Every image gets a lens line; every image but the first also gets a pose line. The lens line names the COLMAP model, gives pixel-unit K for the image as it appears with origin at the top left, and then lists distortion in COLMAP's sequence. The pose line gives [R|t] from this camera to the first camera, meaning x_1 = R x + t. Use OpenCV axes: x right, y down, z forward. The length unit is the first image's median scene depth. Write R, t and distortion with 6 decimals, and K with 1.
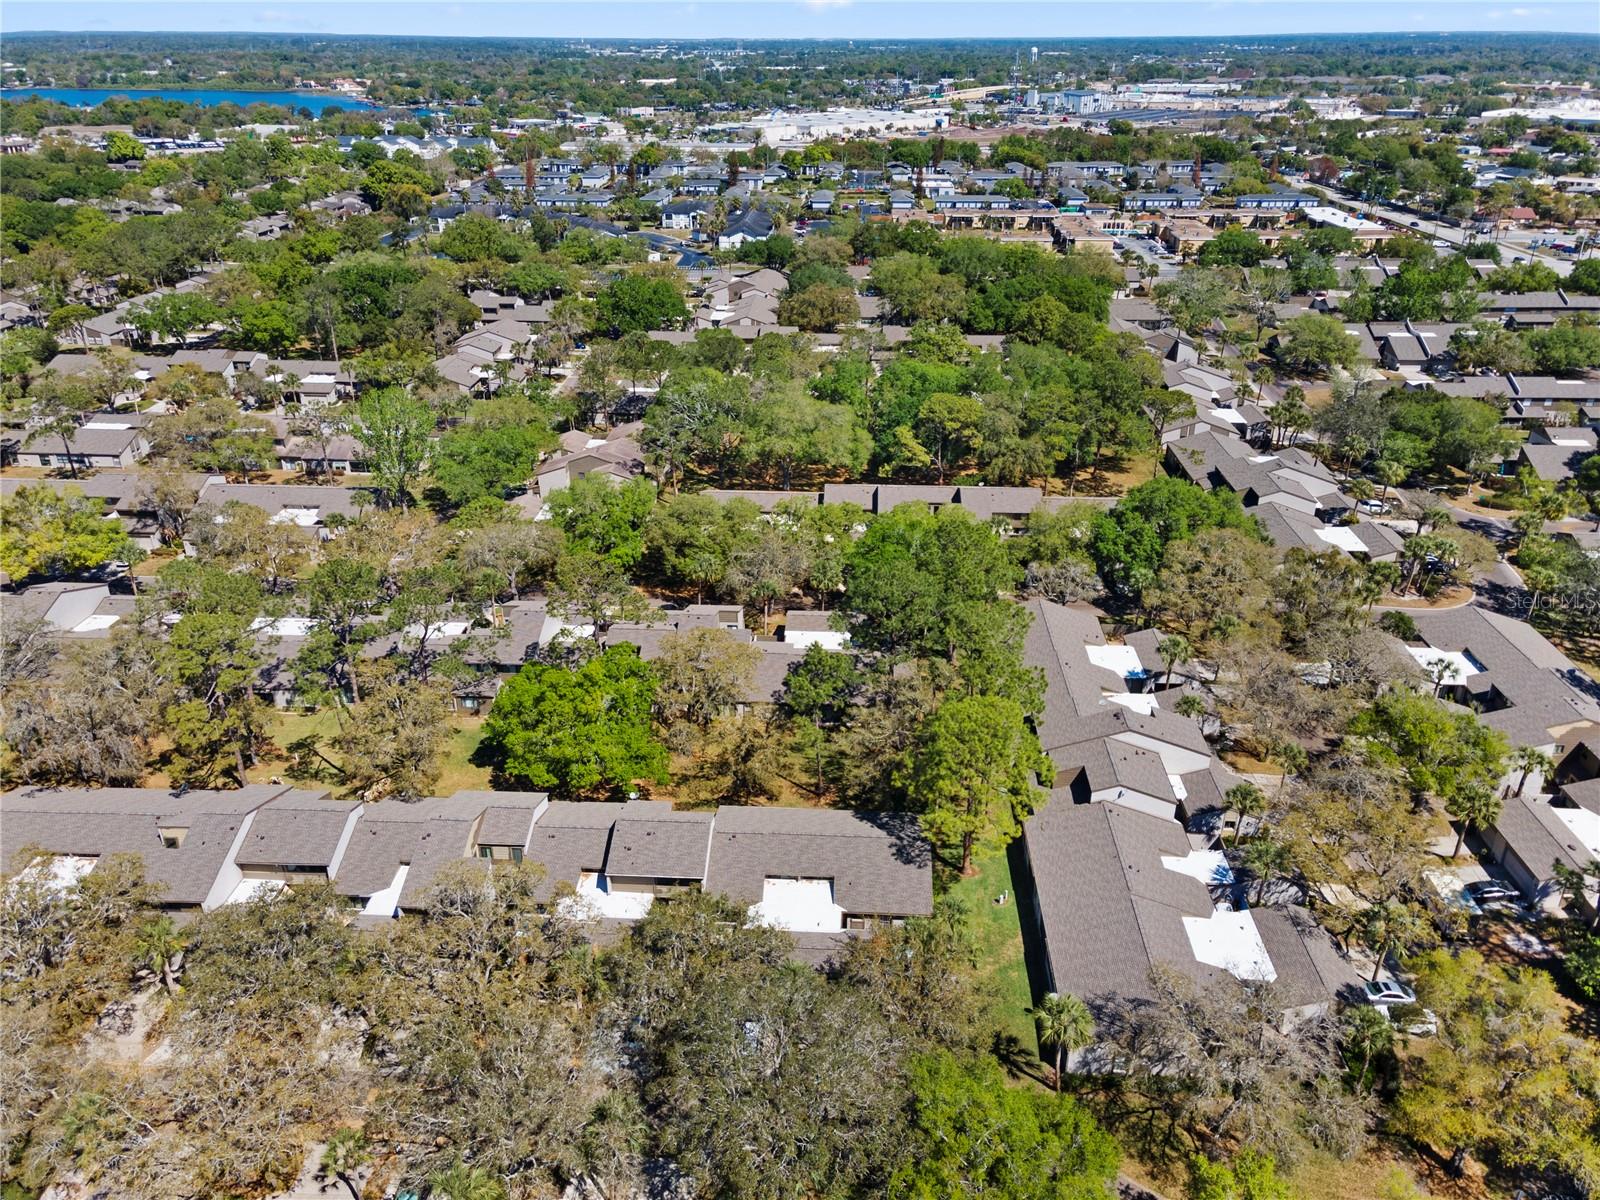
lens RADIAL K [[1169.6, 0, 804.9], [0, 1169.6, 599.2], [0, 0, 1]] dist [0.035188, 0.001445]
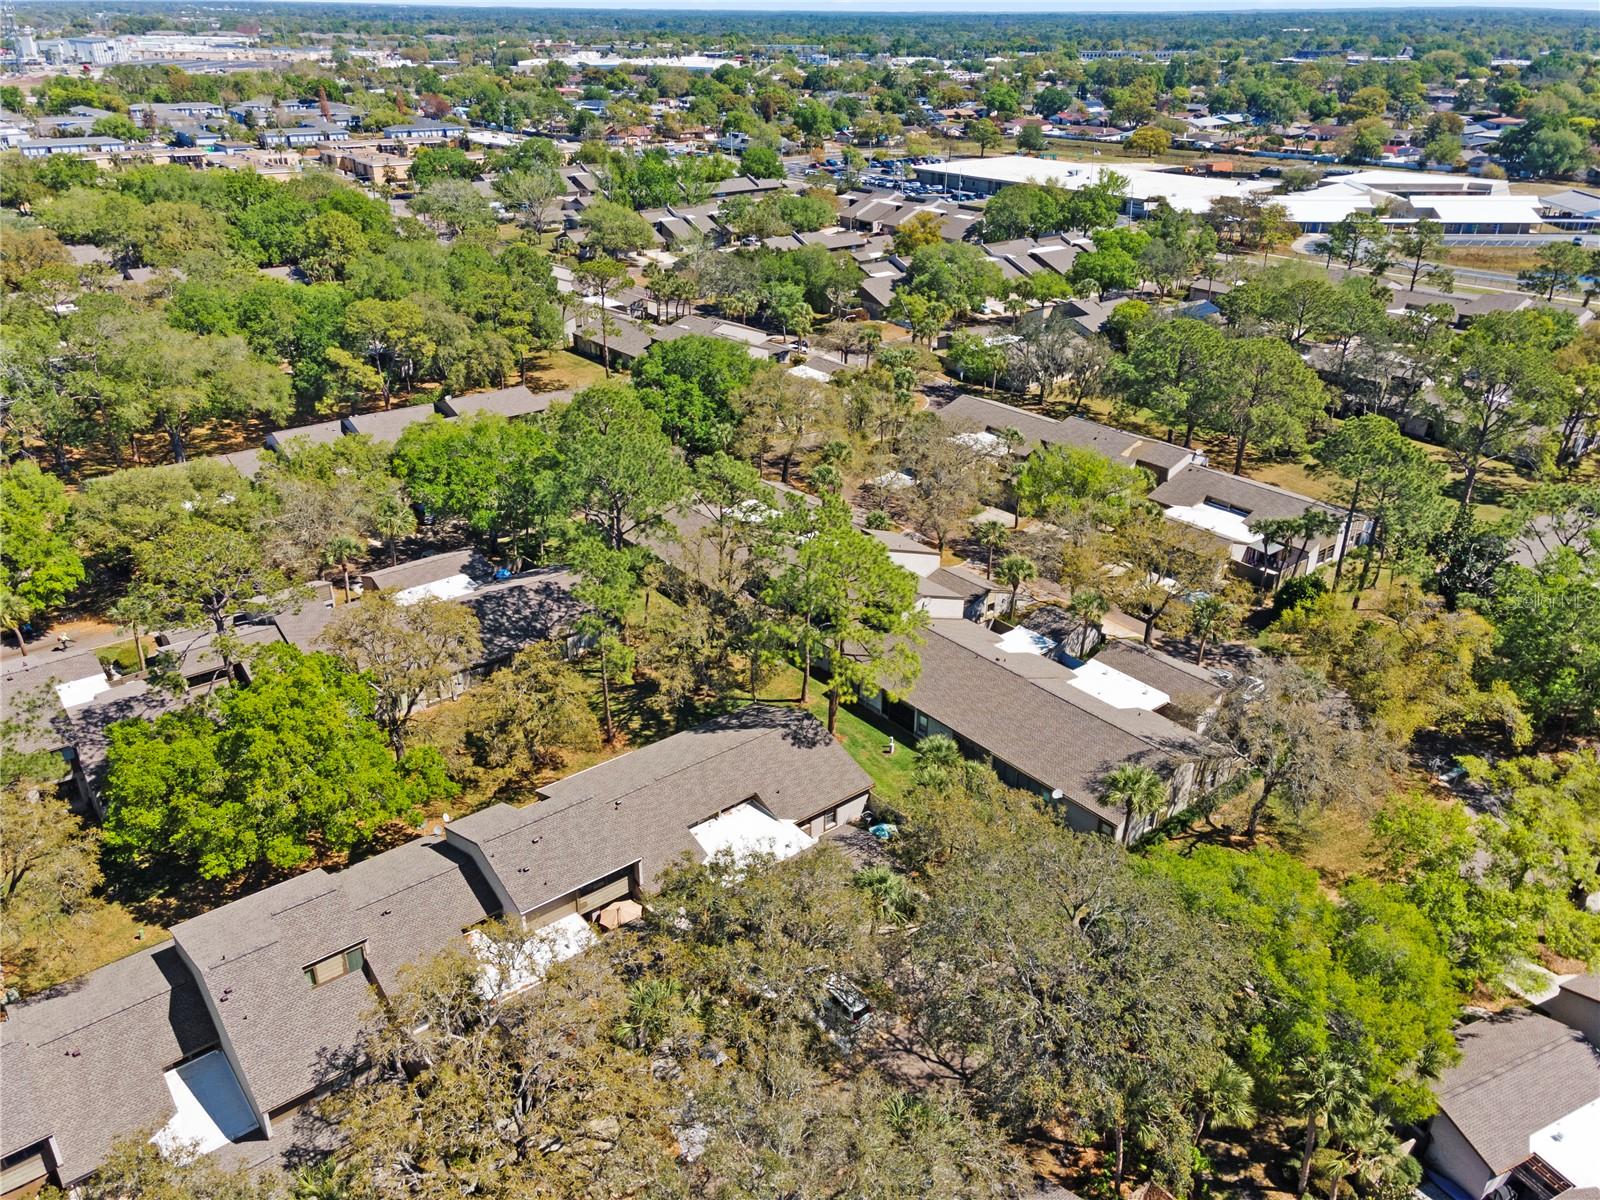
lens RADIAL K [[1163.2, 0, 787.3], [0, 1163.2, 599.9], [0, 0, 1]] dist [0.048657, 0.004012]
pose [[0.752330, -0.294404, 0.589344, -0.210743], [0.277886, 0.952926, 0.121293, 0.008500], [-0.597310, 0.072518, 0.798725, 0.175243]]
